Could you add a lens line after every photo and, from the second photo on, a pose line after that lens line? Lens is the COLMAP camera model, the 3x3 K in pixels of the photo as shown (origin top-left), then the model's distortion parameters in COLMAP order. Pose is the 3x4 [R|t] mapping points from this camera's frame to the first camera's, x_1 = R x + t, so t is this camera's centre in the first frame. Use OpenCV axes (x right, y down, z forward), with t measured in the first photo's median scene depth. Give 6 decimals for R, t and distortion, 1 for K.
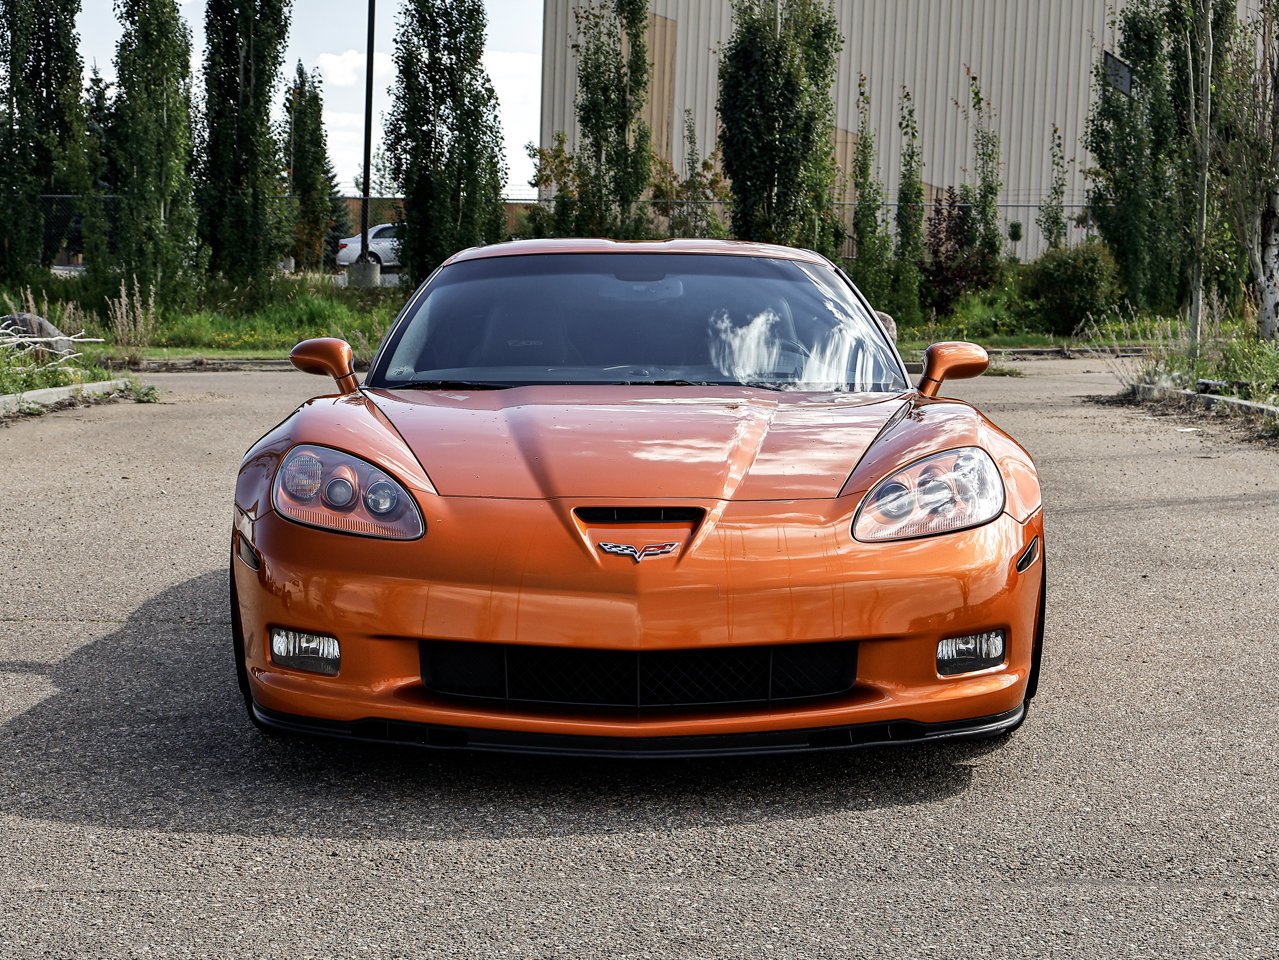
lens RADIAL K [[2330.7, 0, 639.5], [0, 2330.7, 480.0], [0, 0, 1]] dist [0.051266, -0.252750]
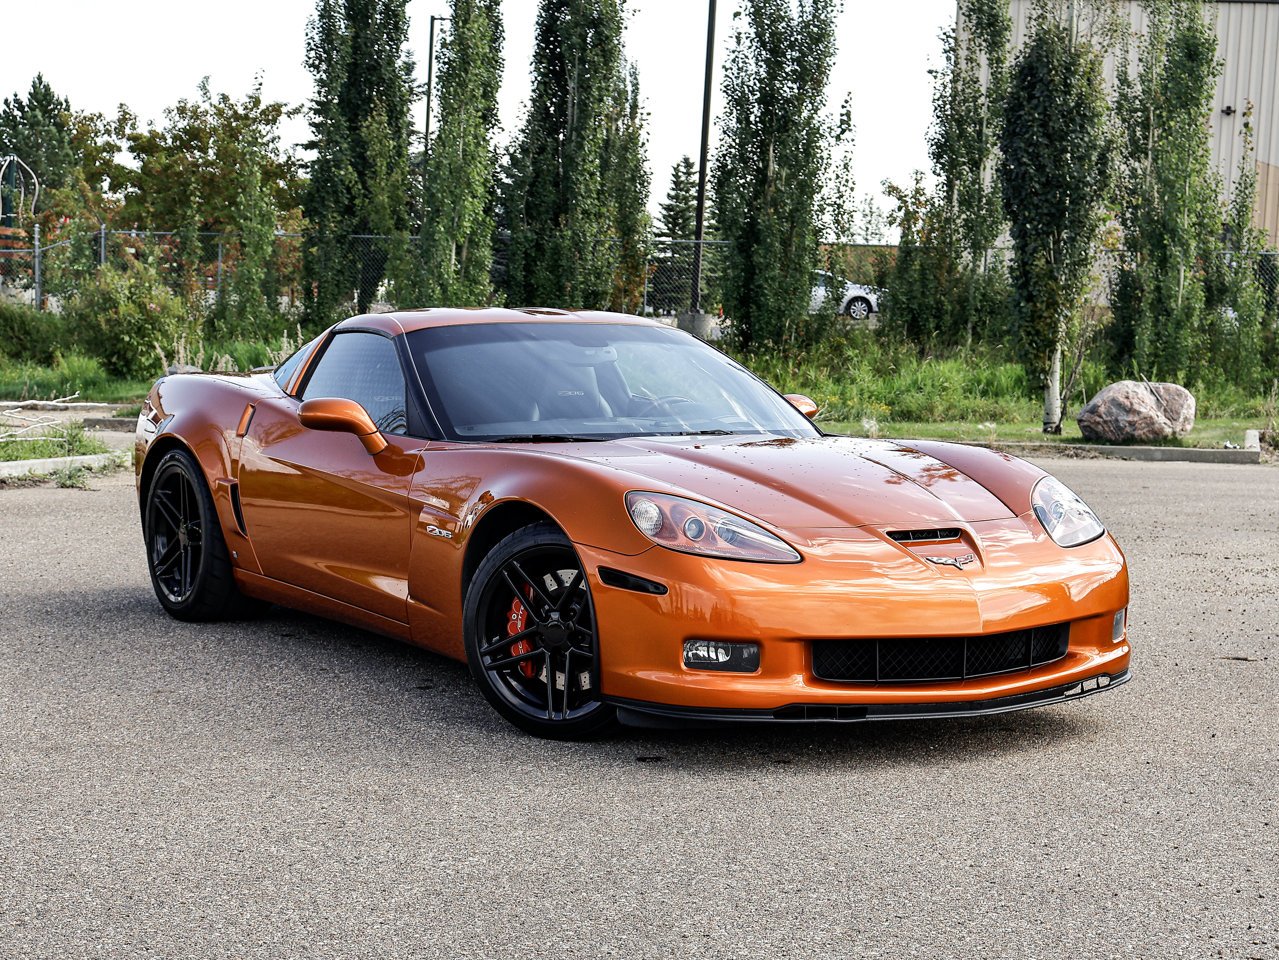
lens RADIAL K [[2330.7, 0, 639.5], [0, 2330.7, 480.0], [0, 0, 1]] dist [0.051266, -0.252750]
pose [[0.974500, 0.032013, -0.222092, 0.071642], [-0.036413, 0.999213, -0.015742, -0.013633], [0.221413, 0.023428, 0.974899, 0.117084]]
